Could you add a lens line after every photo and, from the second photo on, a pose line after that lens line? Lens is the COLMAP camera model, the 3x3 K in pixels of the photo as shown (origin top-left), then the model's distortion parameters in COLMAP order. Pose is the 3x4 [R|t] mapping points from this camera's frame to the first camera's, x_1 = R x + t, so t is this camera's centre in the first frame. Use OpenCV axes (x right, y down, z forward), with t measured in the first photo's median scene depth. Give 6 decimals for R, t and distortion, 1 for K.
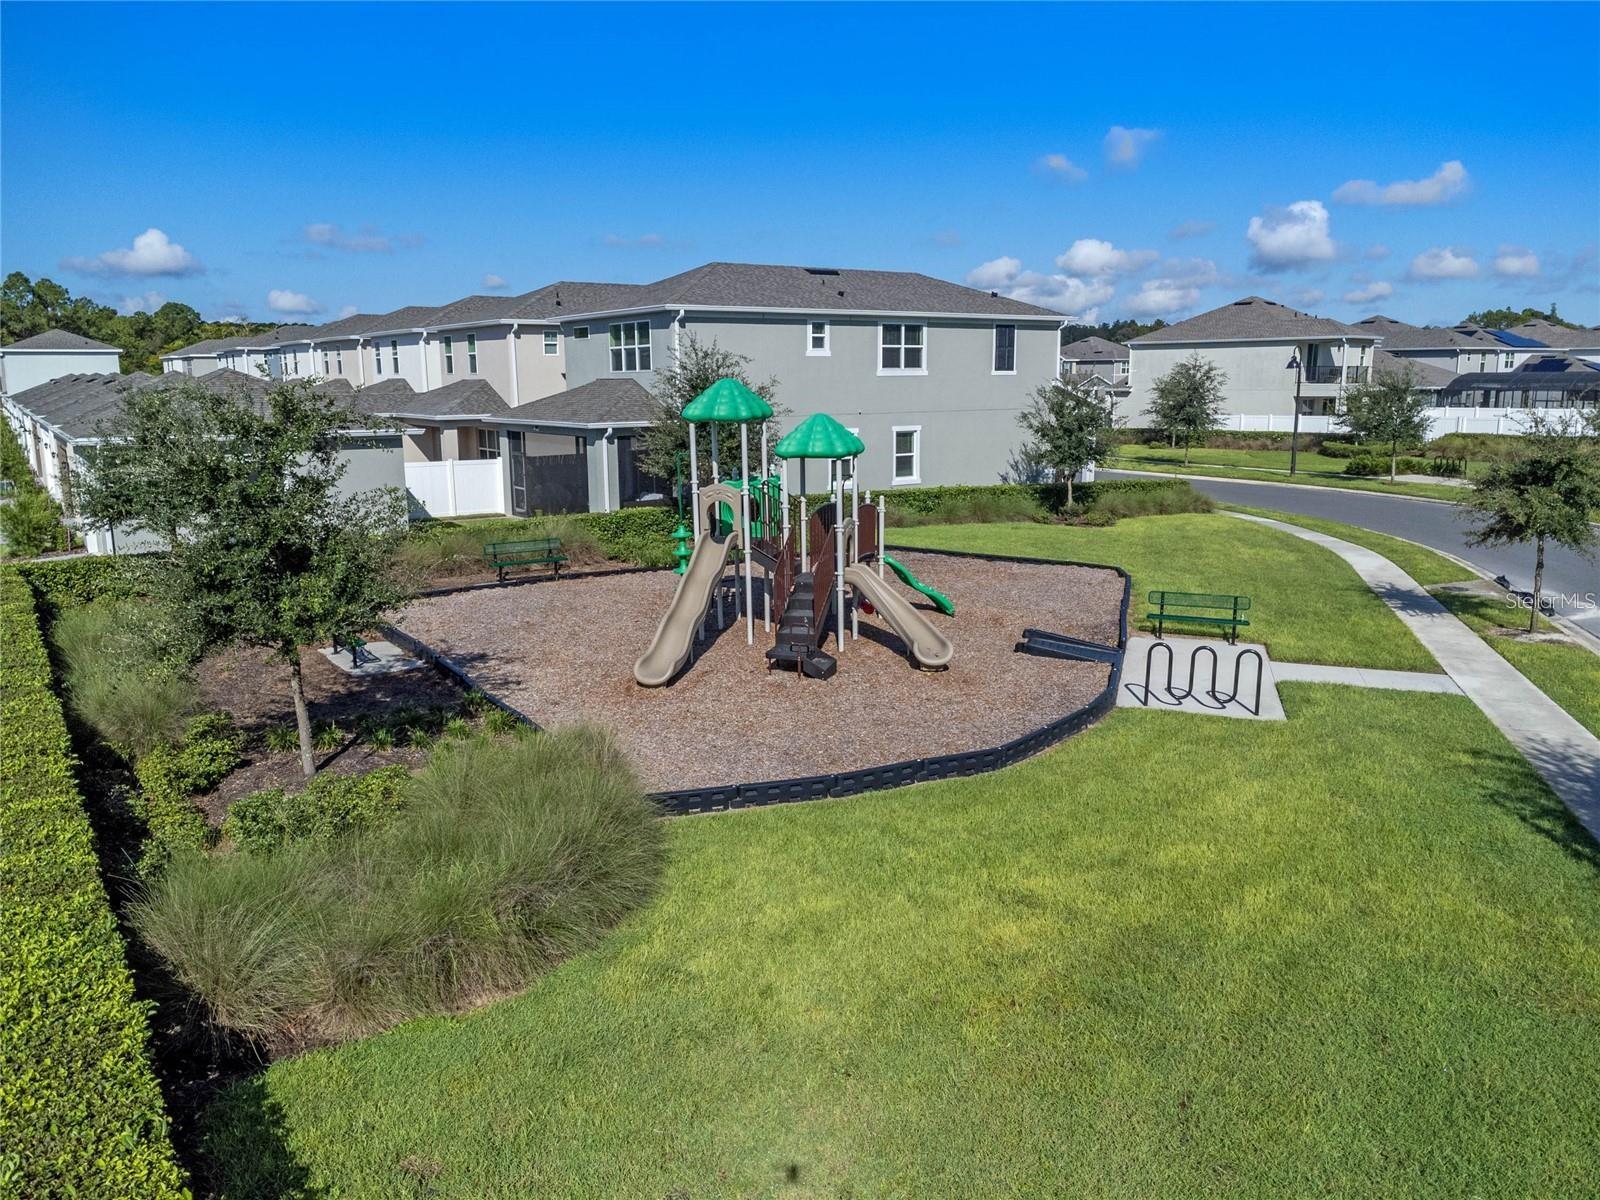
lens RADIAL K [[1150.1, 0, 800.0], [0, 1150.1, 600.0], [0, 0, 1]] dist [0.012525, -0.007942]
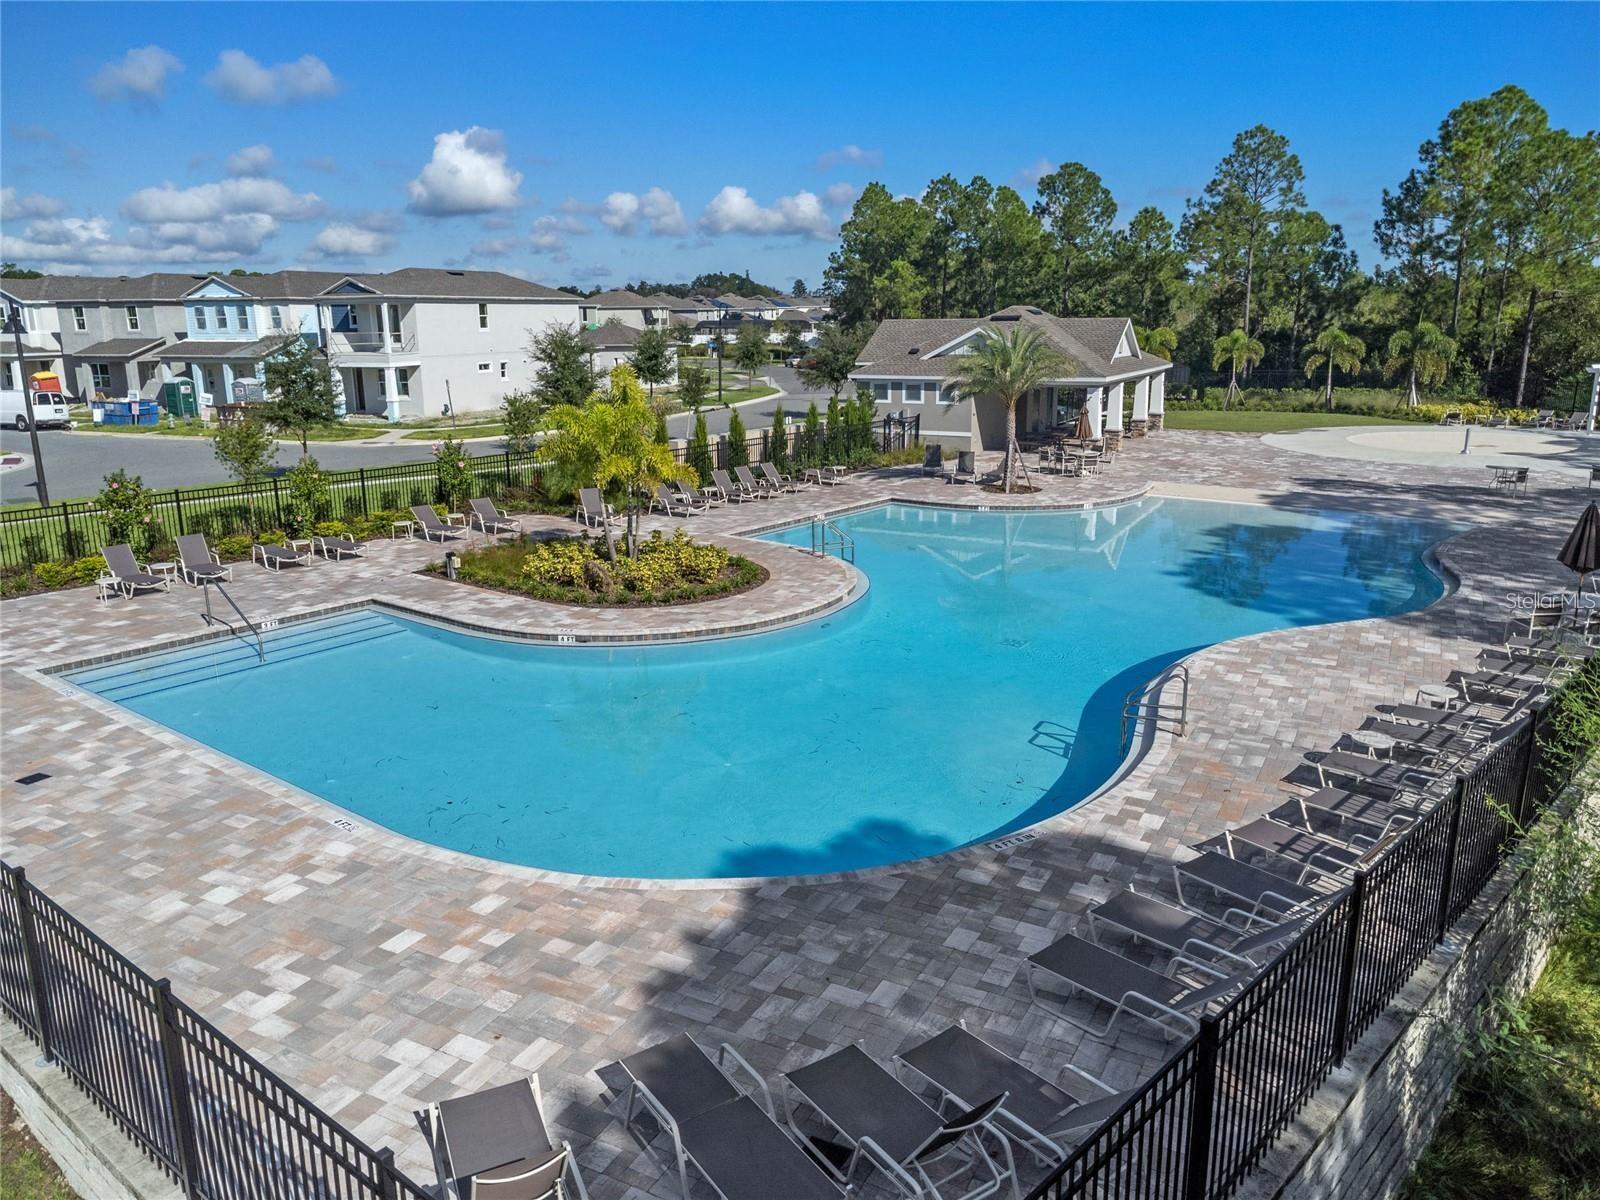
lens RADIAL K [[1150.1, 0, 800.0], [0, 1150.1, 600.0], [0, 0, 1]] dist [0.012525, -0.007942]
pose [[0.822872, -0.136783, 0.551518, -0.588463], [0.114157, 0.990601, 0.075357, 0.198761], [-0.556641, 0.000951, 0.830752, -0.988445]]
